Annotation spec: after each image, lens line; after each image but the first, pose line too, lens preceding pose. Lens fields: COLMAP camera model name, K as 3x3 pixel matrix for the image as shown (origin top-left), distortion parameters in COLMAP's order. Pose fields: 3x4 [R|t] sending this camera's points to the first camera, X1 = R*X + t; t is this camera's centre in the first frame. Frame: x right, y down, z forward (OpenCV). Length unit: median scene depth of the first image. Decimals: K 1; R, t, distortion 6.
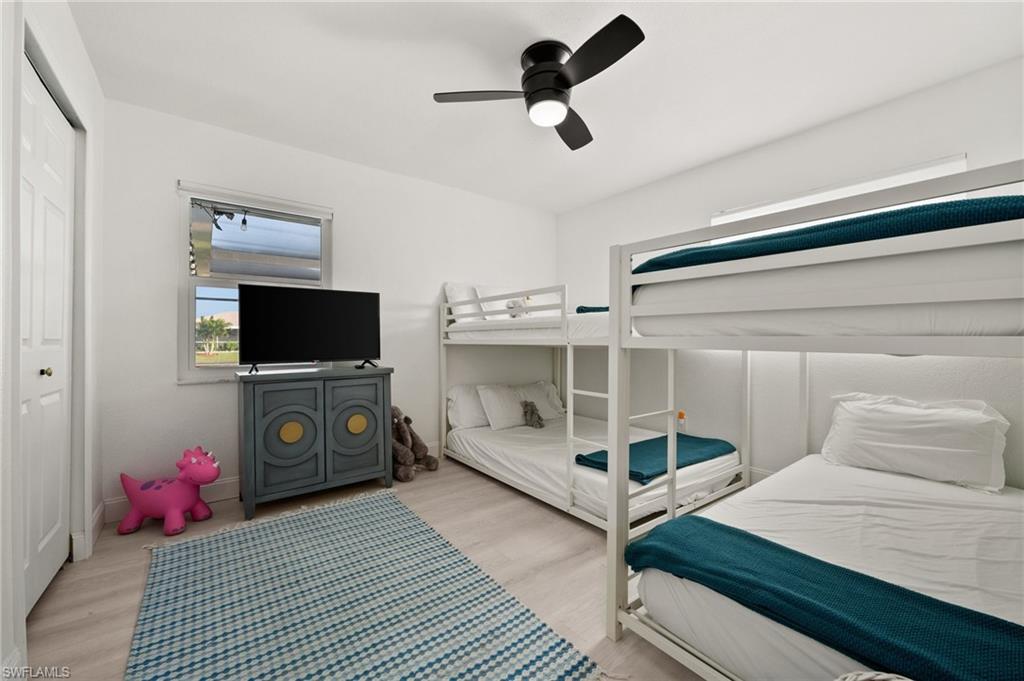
lens RADIAL K [[405.9, 0, 513.4], [0, 405.9, 340.2], [0, 0, 1]] dist [-0.000786, -0.000228]
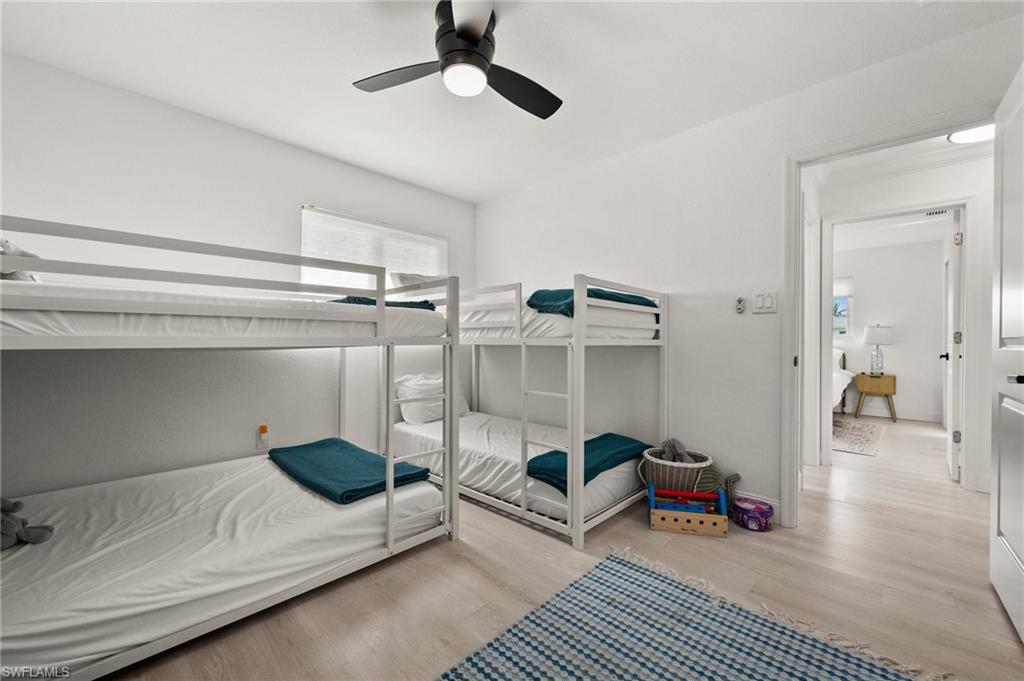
lens RADIAL K [[405.9, 0, 513.4], [0, 405.9, 340.2], [0, 0, 1]] dist [-0.000786, -0.000228]
pose [[-0.151465, -0.001216, 0.988462, -0.809917], [-0.004868, 0.999988, 0.000484, 0.001289], [-0.988451, -0.004738, -0.151469, 1.044933]]
